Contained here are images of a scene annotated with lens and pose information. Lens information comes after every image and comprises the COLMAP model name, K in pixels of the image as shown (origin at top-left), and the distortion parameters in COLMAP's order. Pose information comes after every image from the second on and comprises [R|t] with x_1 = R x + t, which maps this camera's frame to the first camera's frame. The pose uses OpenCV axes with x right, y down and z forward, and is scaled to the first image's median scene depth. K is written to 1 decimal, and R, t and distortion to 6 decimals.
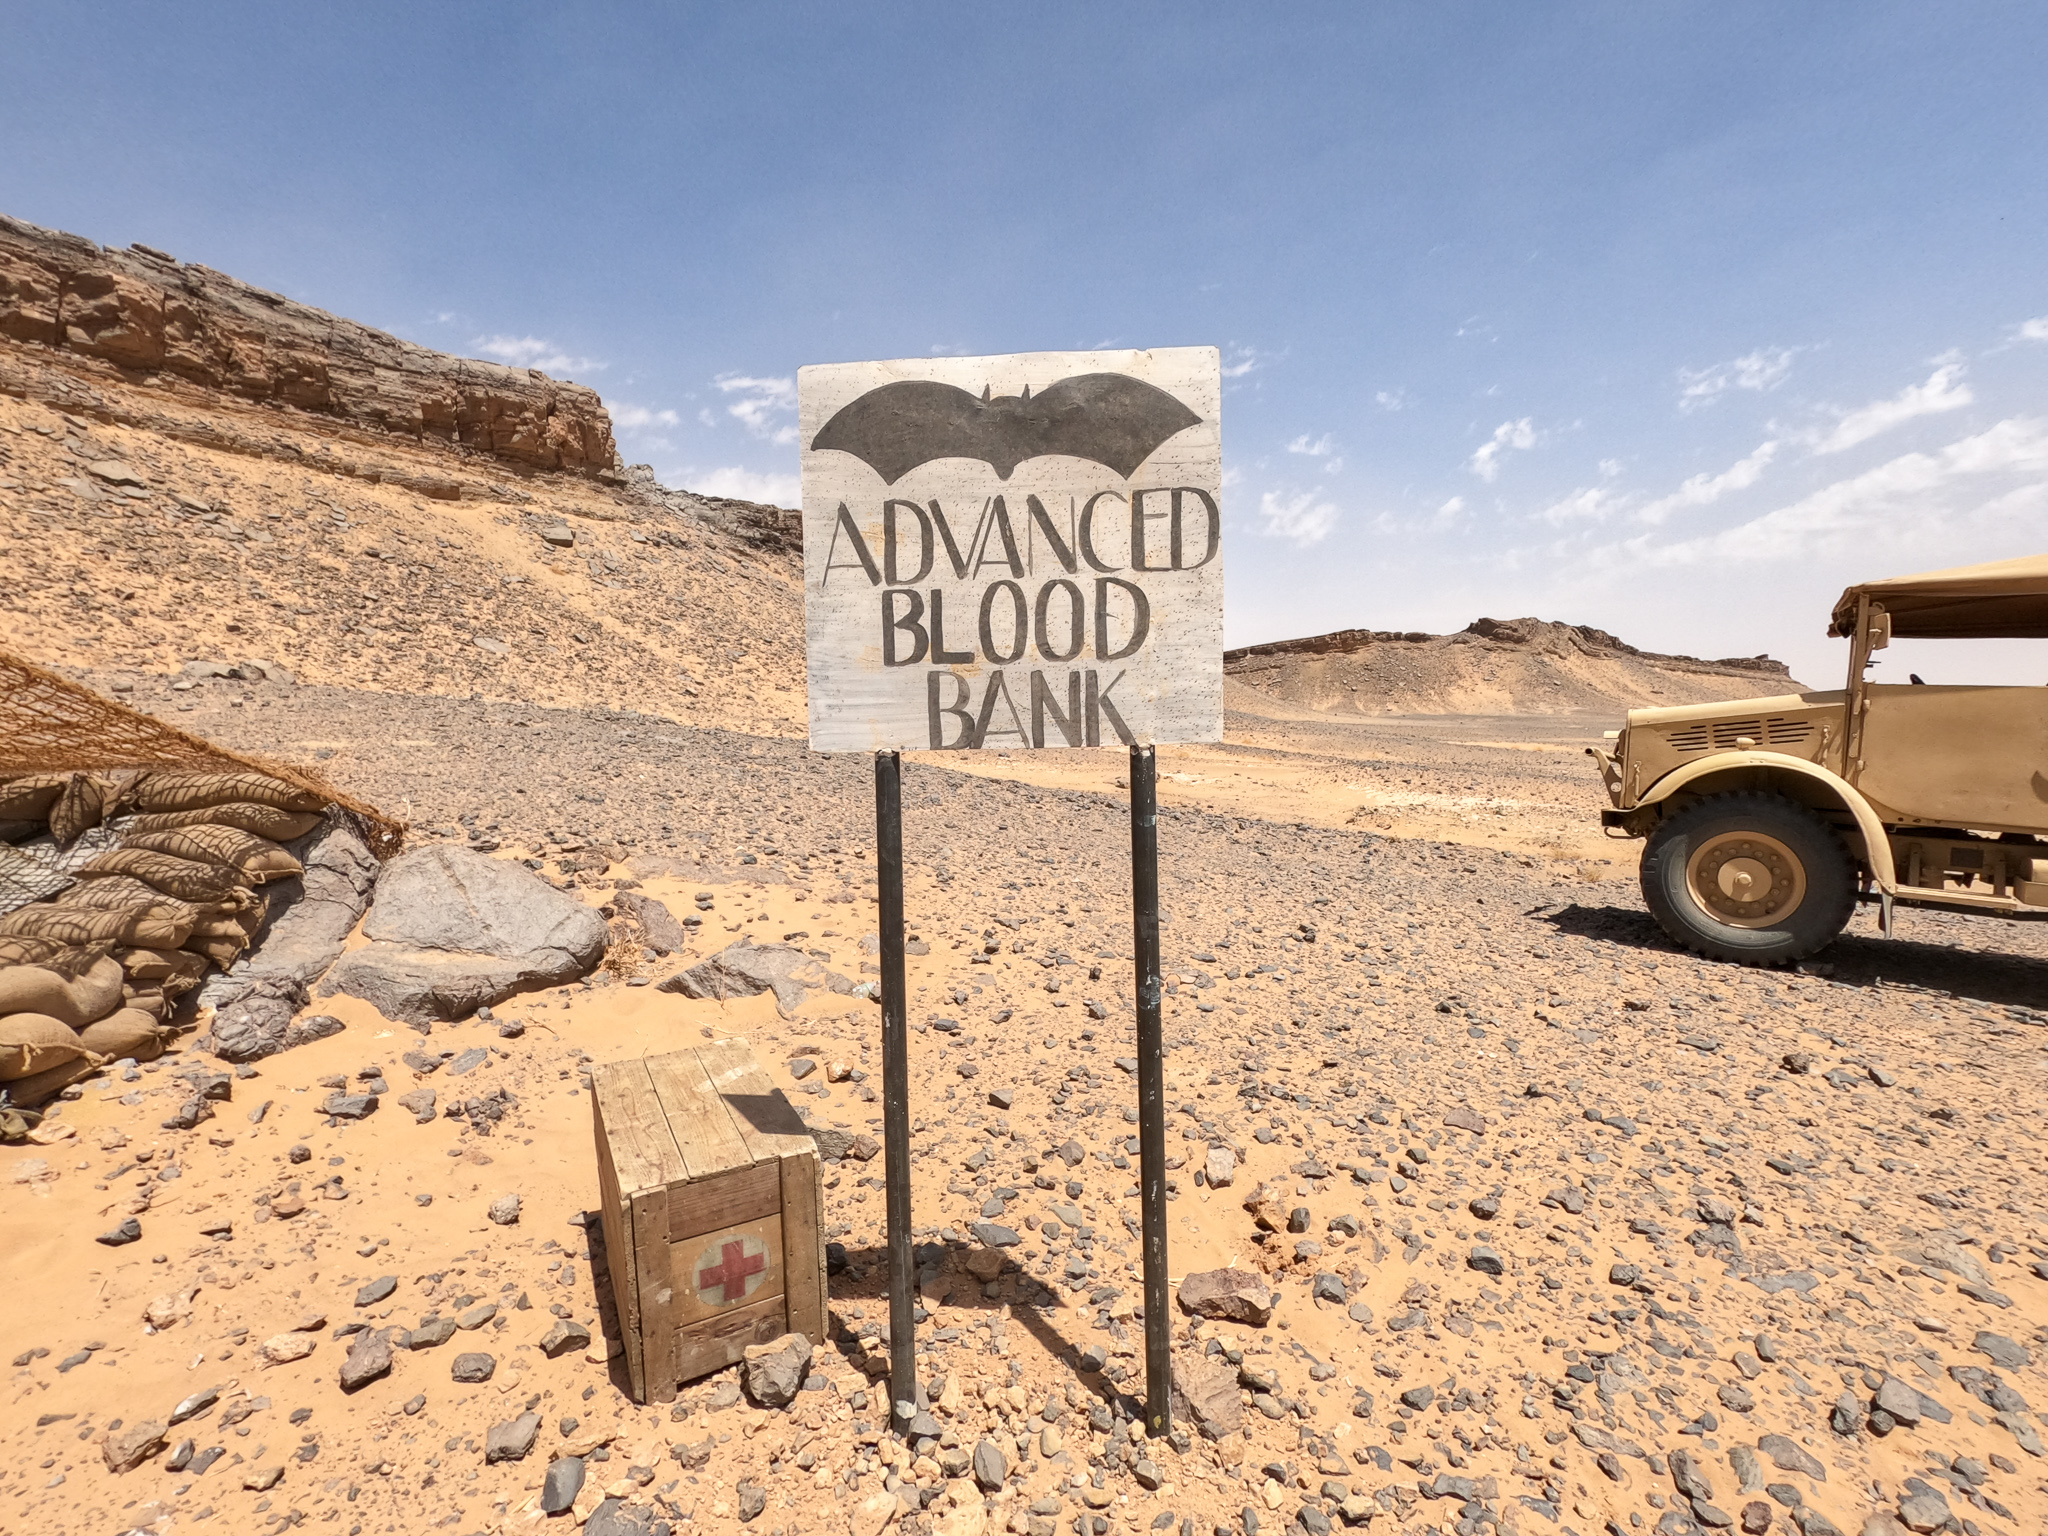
lens RADIAL K [[983.0, 0, 1031.9], [0, 983.0, 768.8], [0, 0, 1]] dist [-0.002719, -0.000361]
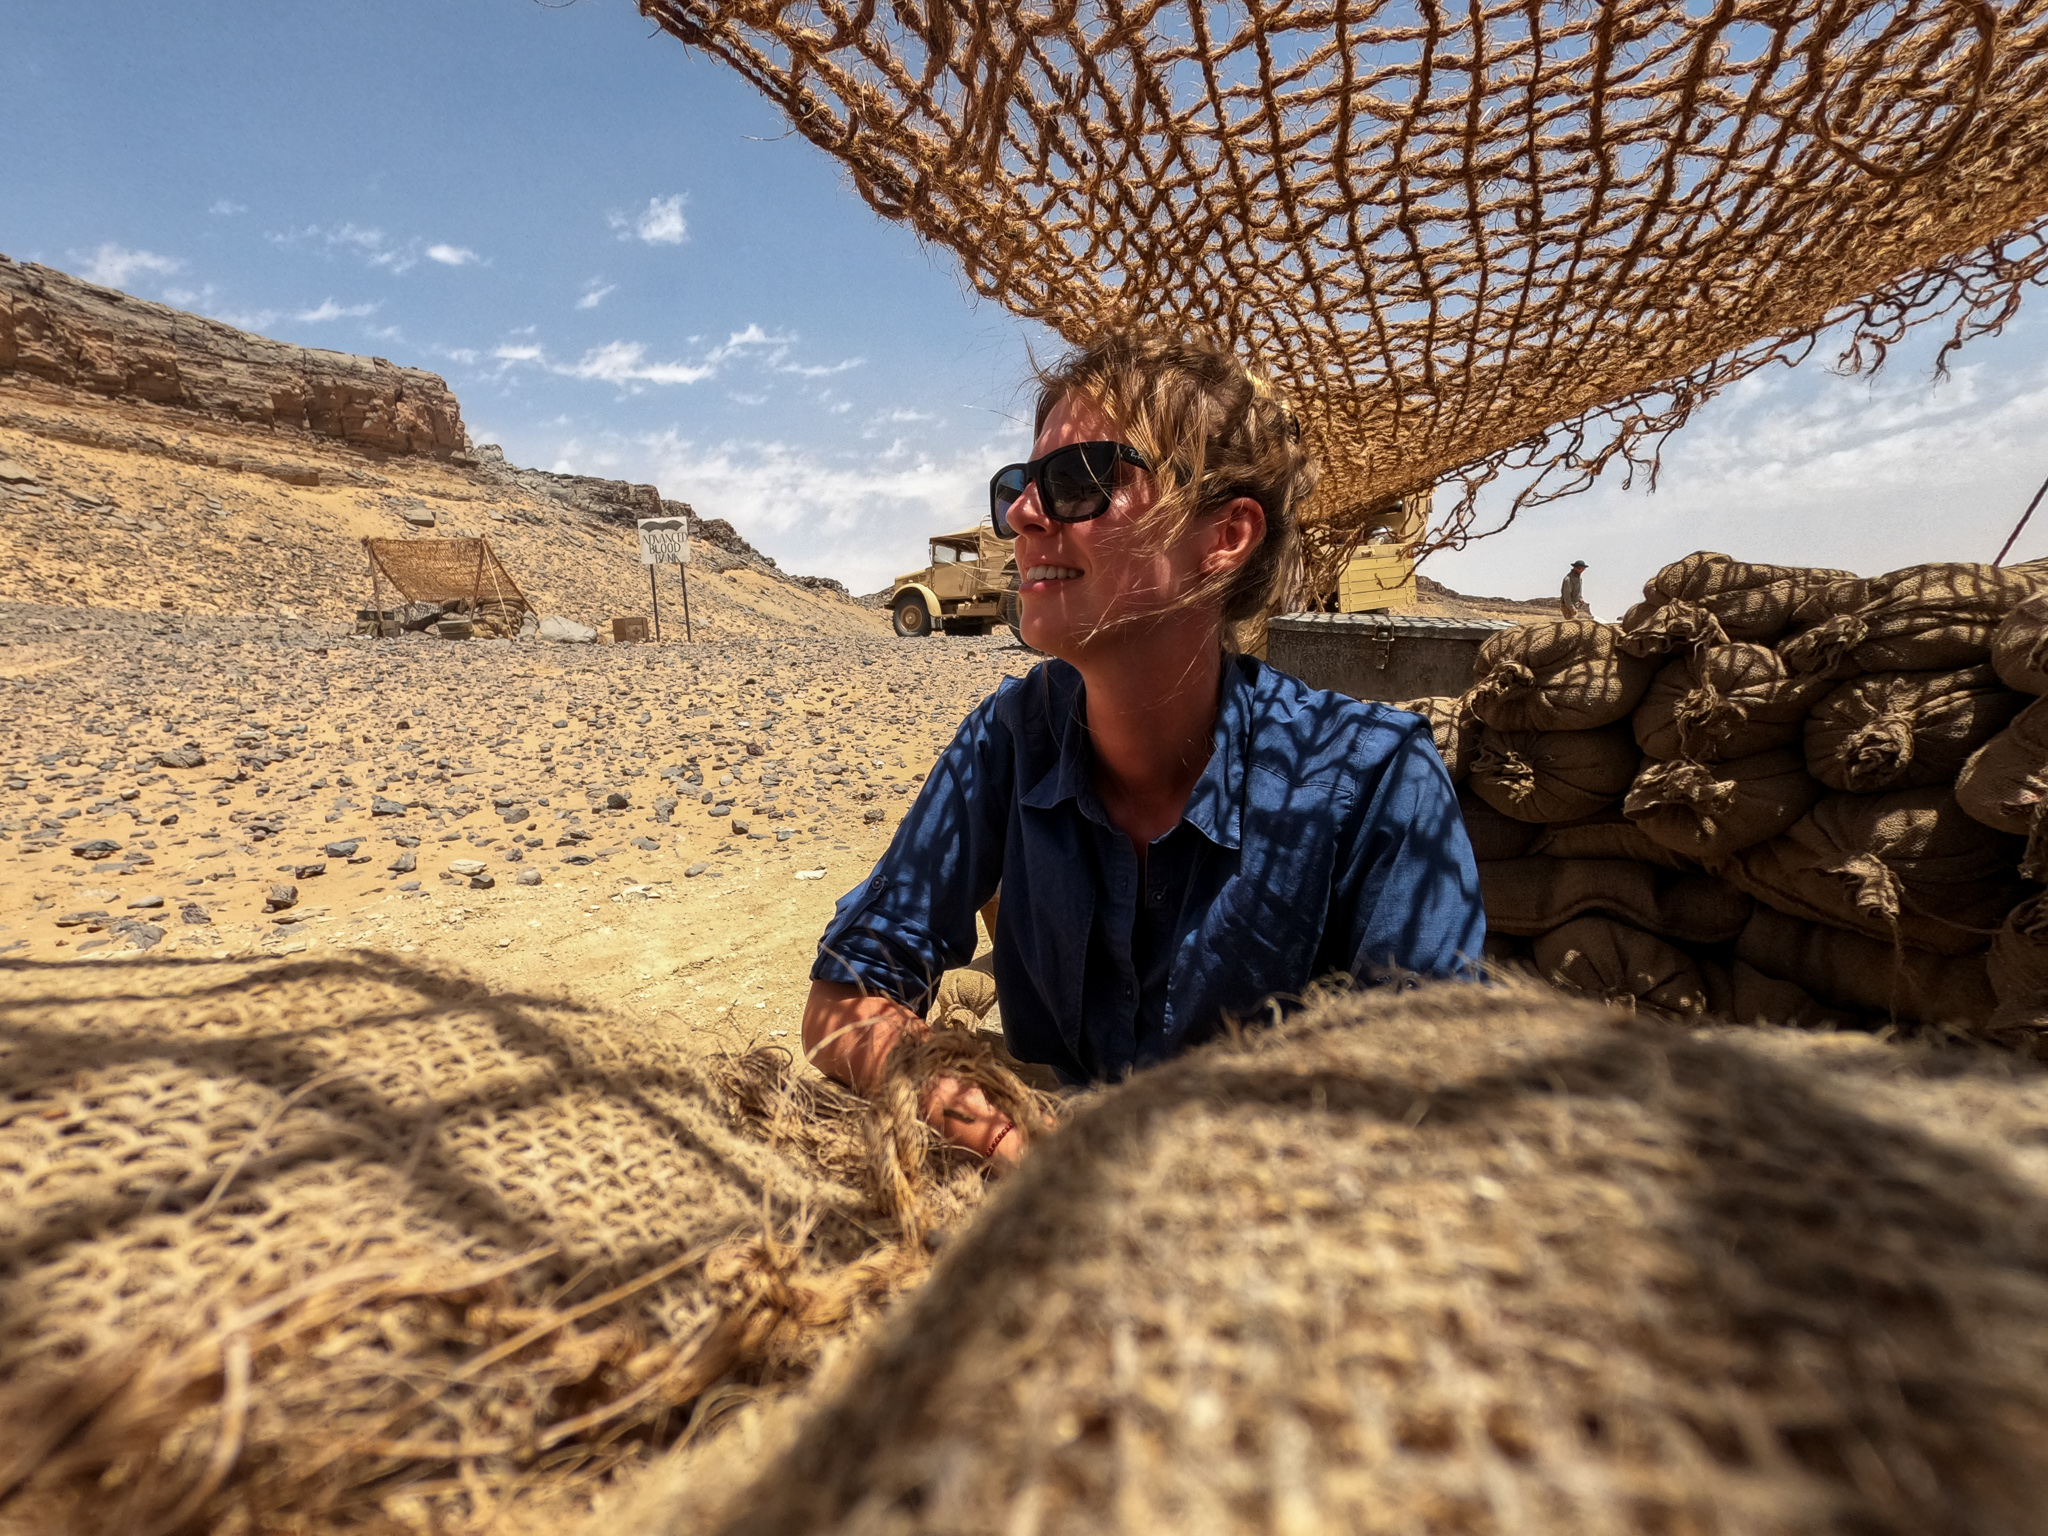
lens RADIAL K [[983.0, 0, 1031.9], [0, 983.0, 768.8], [0, 0, 1]] dist [-0.002719, -0.000361]
pose [[0.991223, -0.056311, 0.119609, 0.043905], [0.052019, 0.997896, 0.038709, 0.035065], [-0.121537, -0.032148, 0.992066, -0.173706]]
